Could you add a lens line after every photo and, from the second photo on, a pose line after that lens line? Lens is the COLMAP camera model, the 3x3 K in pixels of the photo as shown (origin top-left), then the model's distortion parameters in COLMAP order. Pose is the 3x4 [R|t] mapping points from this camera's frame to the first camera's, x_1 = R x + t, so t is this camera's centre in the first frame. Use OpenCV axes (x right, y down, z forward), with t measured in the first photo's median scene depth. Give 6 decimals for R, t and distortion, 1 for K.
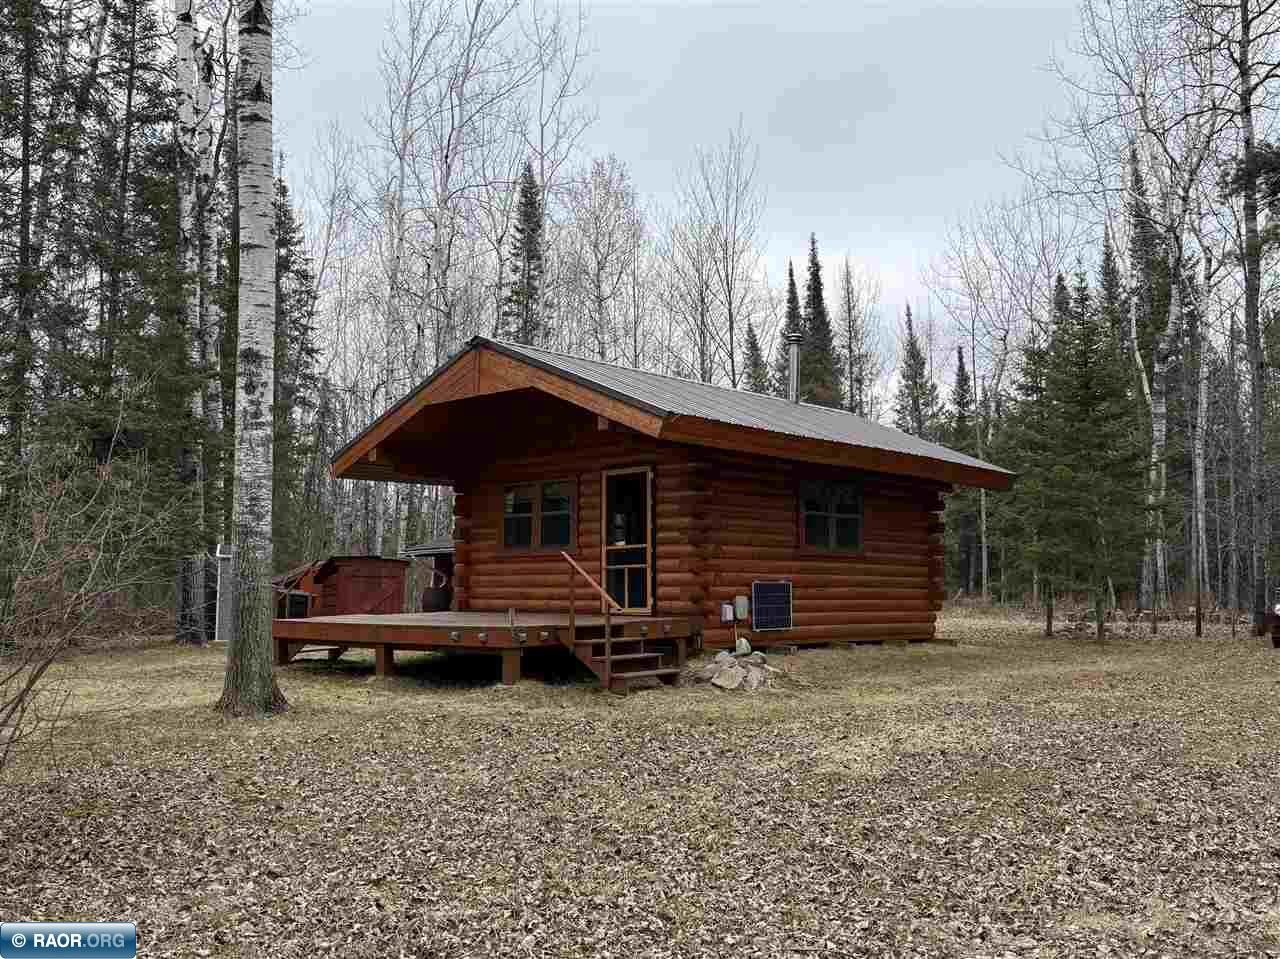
lens RADIAL K [[1233.5, 0, 640.0], [0, 1233.5, 479.5], [0, 0, 1]] dist [-0.003993, -0.003387]
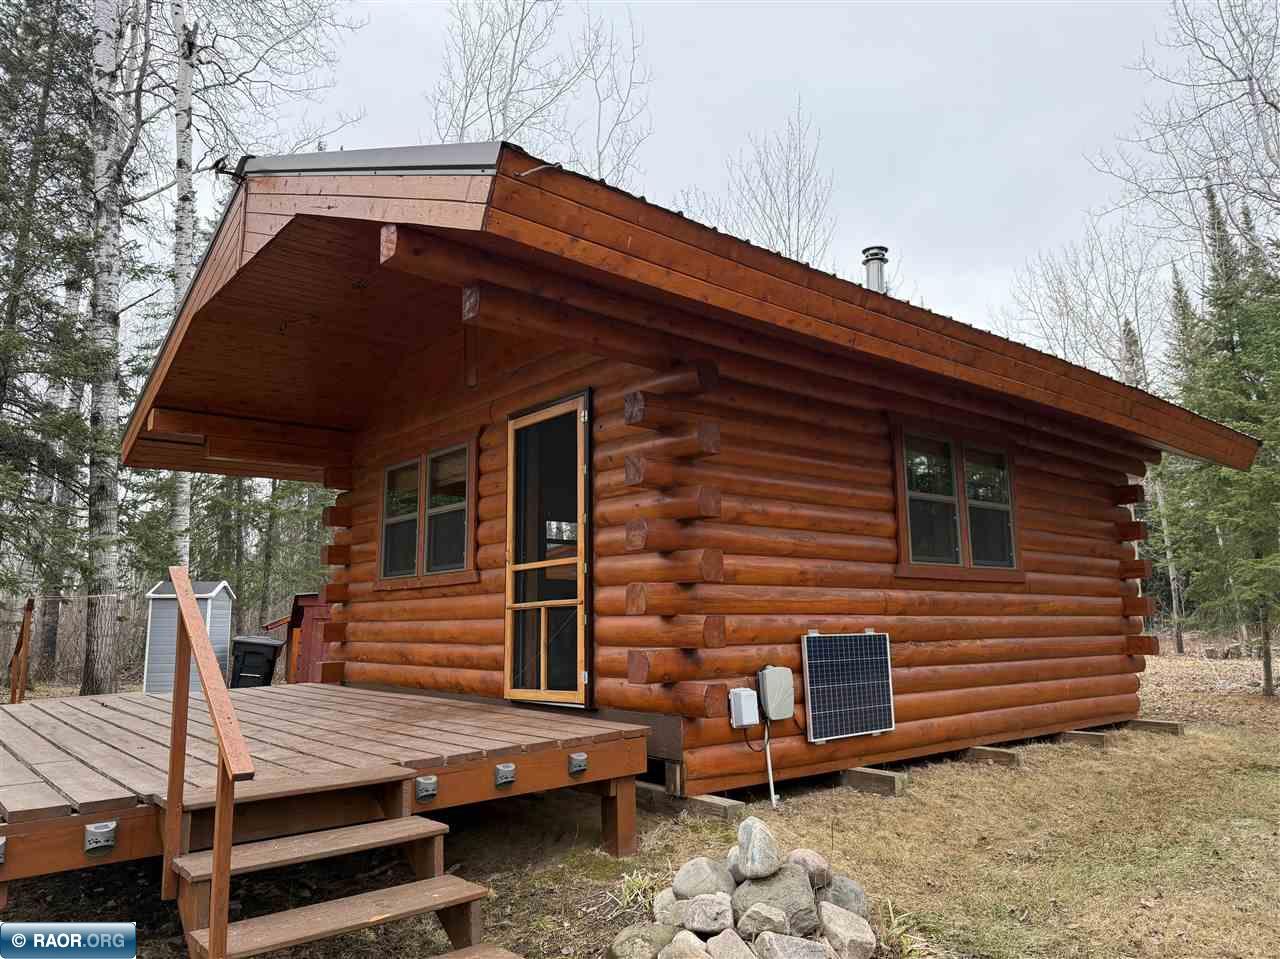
lens RADIAL K [[896.3, 0, 640.0], [0, 896.3, 479.5], [0, 0, 1]] dist [0.155361, -0.231431]
pose [[0.991599, -0.030747, -0.125643, 0.074796], [0.022726, 0.997641, -0.064782, 0.045370], [0.127338, 0.061382, 0.989958, 0.648587]]
